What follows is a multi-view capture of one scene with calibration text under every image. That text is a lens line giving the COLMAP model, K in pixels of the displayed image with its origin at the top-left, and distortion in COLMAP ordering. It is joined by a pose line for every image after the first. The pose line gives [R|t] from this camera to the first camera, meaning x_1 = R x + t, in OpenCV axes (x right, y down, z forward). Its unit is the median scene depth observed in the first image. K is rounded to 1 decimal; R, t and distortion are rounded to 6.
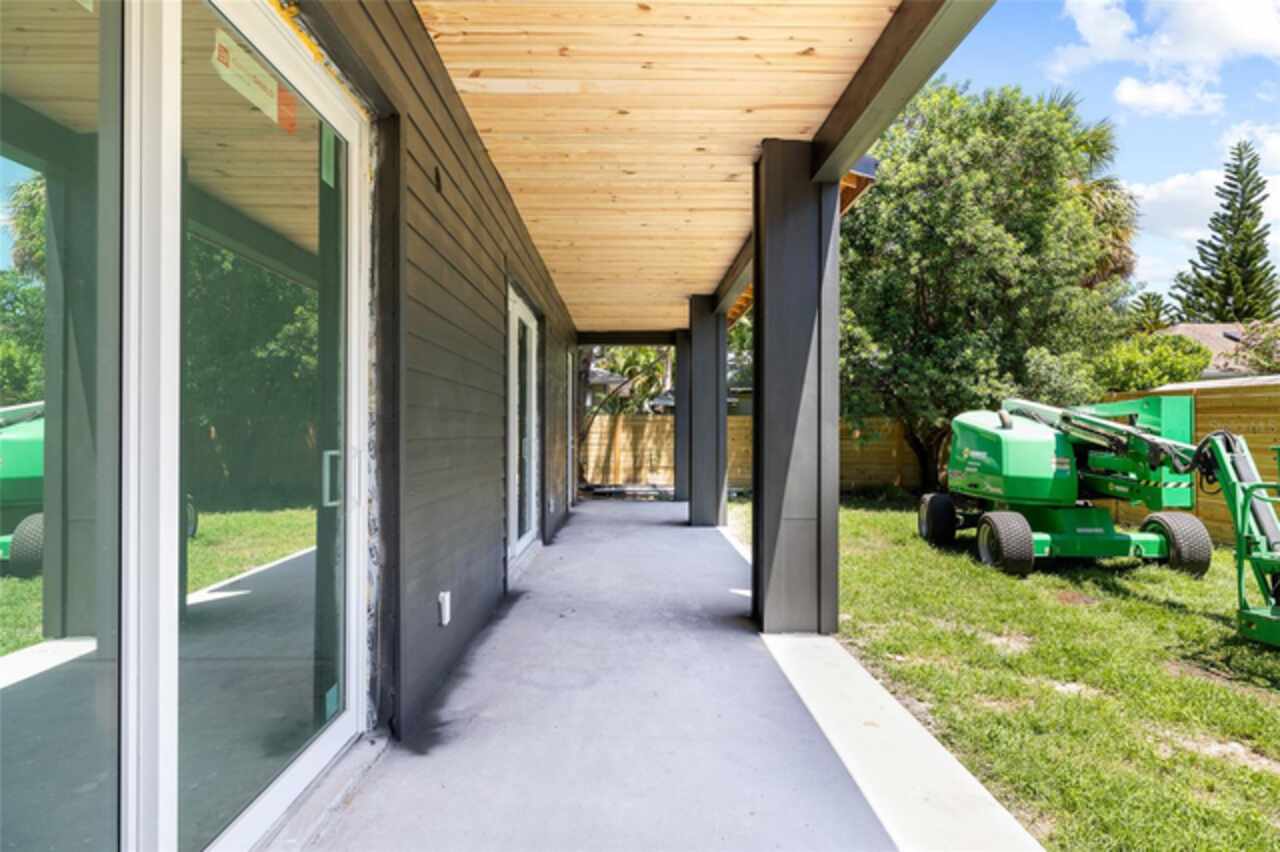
lens RADIAL K [[736.8, 0, 637.0], [0, 736.8, 425.6], [0, 0, 1]] dist [0.027239, -0.000682]
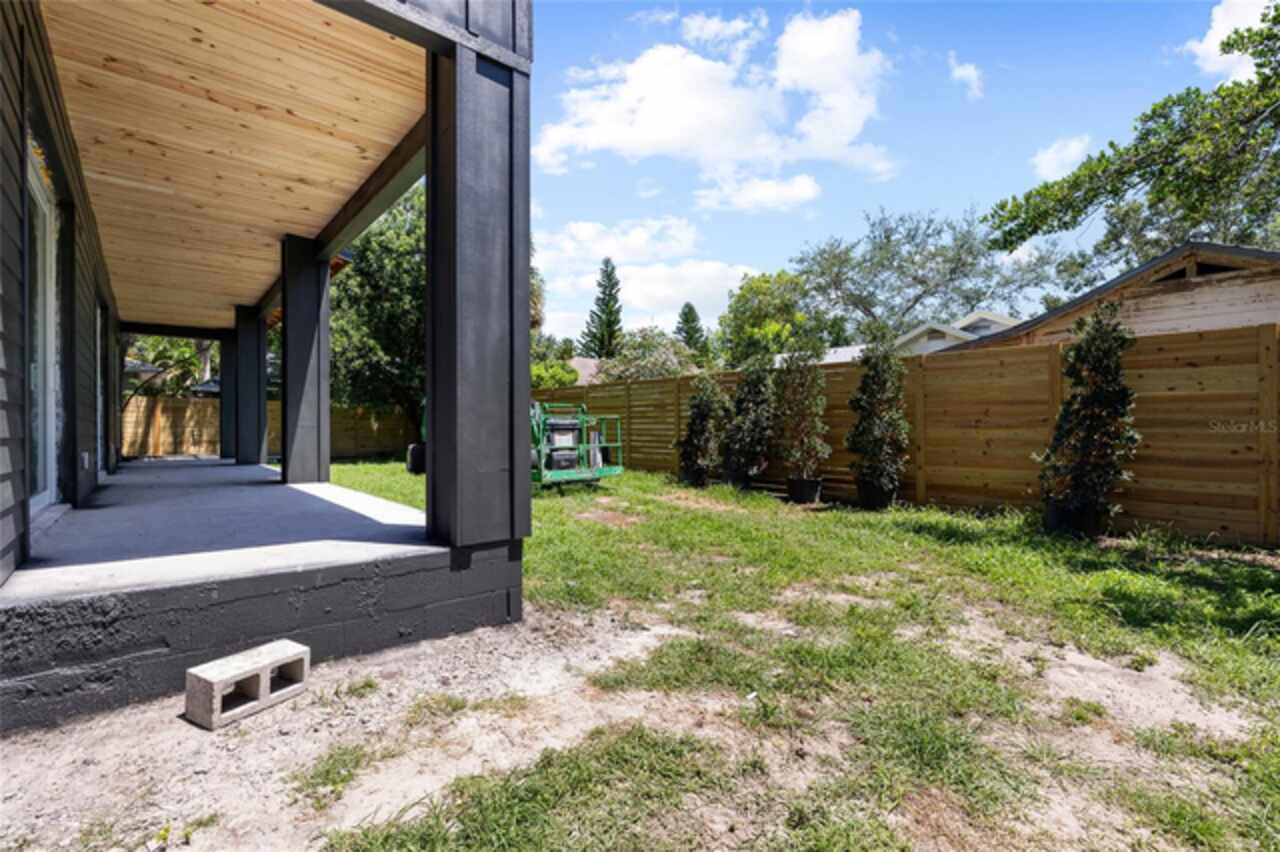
lens RADIAL K [[584.7, 0, 635.4], [0, 584.7, 431.0], [0, 0, 1]] dist [0.005296, 0.001226]
pose [[0.776766, -0.006611, 0.629755, -0.022349], [0.000875, 0.999955, 0.009418, 0.030153], [-0.629789, -0.006765, 0.776737, -0.191431]]
